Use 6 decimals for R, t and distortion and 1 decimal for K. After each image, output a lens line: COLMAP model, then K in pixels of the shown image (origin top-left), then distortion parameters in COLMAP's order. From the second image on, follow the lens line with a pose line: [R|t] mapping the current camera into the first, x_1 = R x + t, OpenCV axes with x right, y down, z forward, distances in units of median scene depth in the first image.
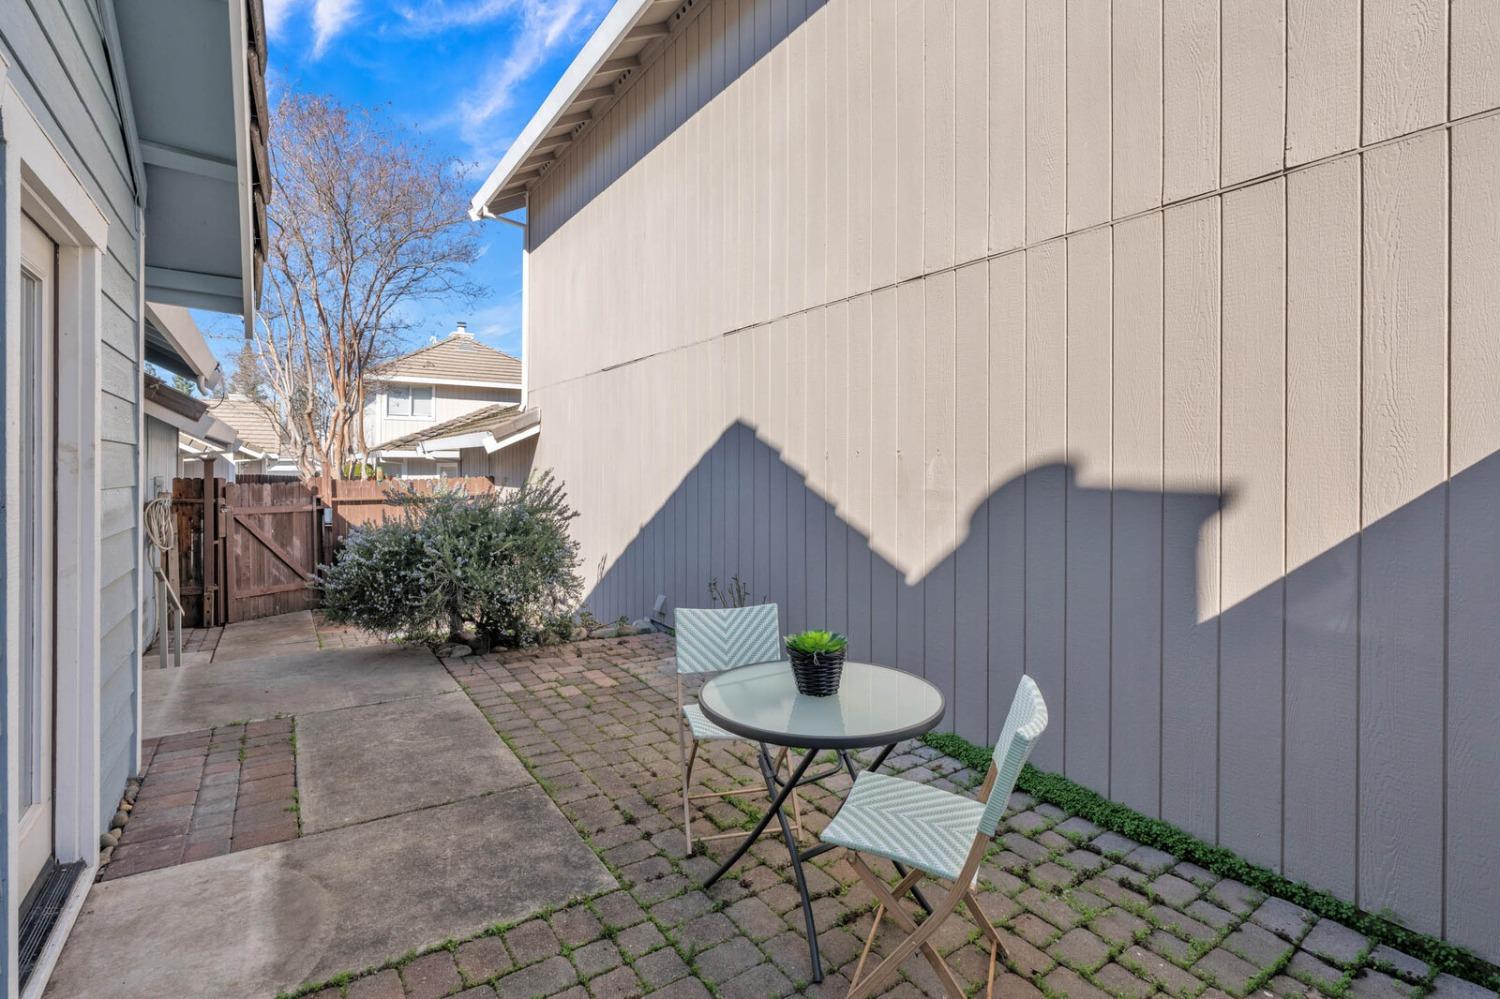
lens RADIAL K [[667.6, 0, 753.9], [0, 667.6, 479.9], [0, 0, 1]] dist [-0.000083, 0.000737]
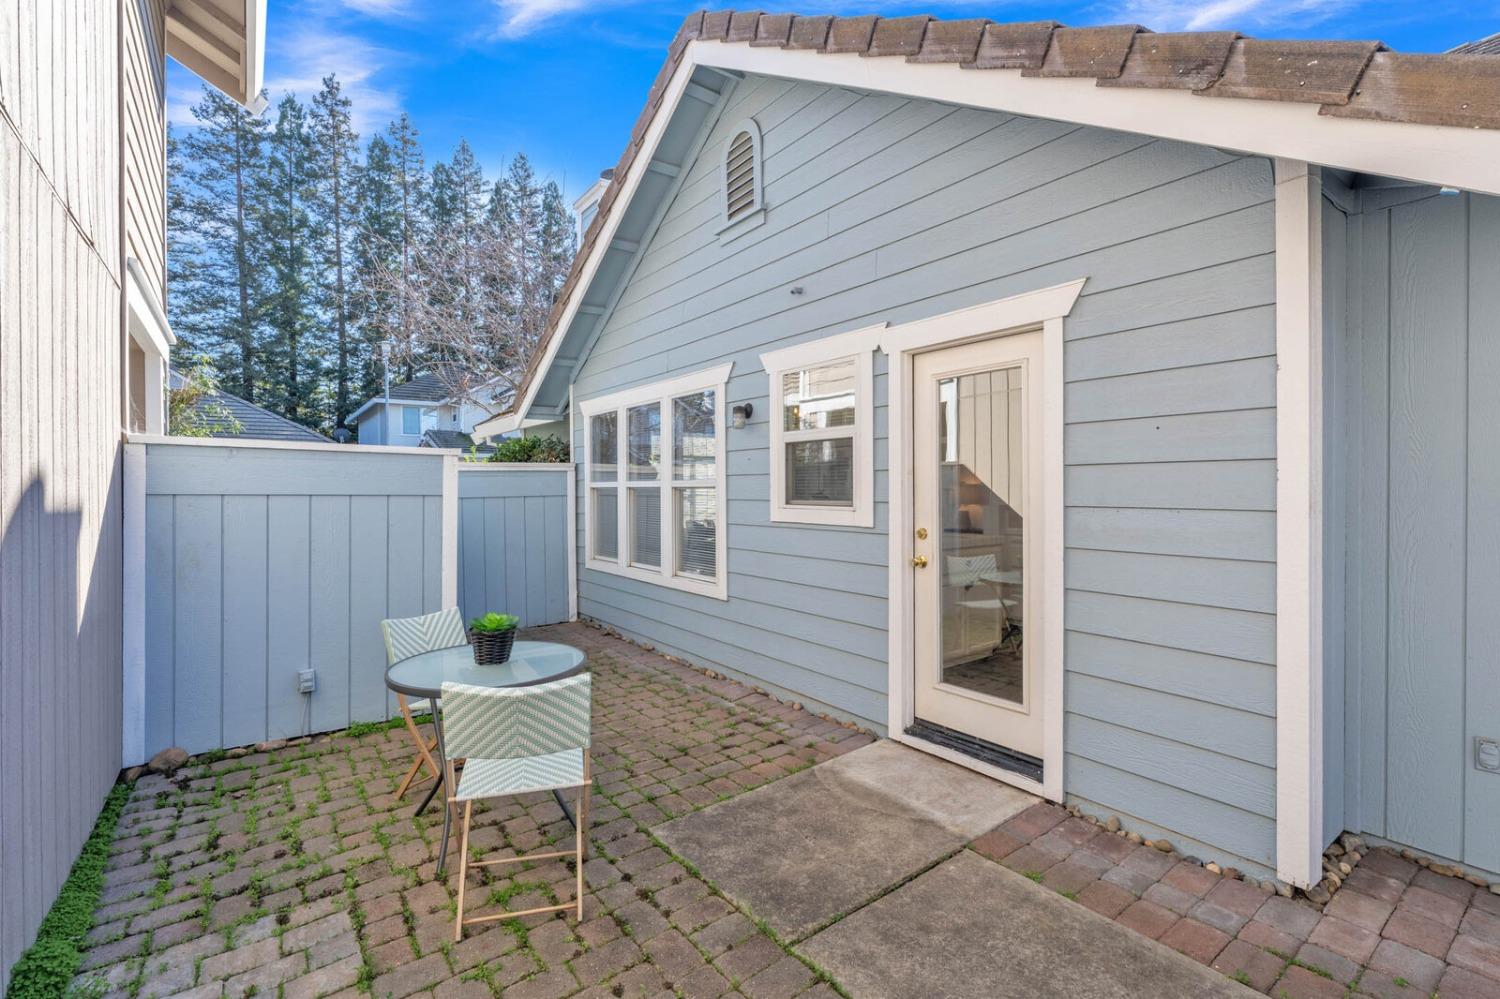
lens RADIAL K [[667.6, 0, 753.9], [0, 667.6, 479.9], [0, 0, 1]] dist [-0.000083, 0.000737]
pose [[-0.999135, 0.000657, -0.041579, -0.337810], [0.000523, 0.999995, 0.003230, -0.038058], [0.041581, 0.003205, -0.999130, 2.188127]]
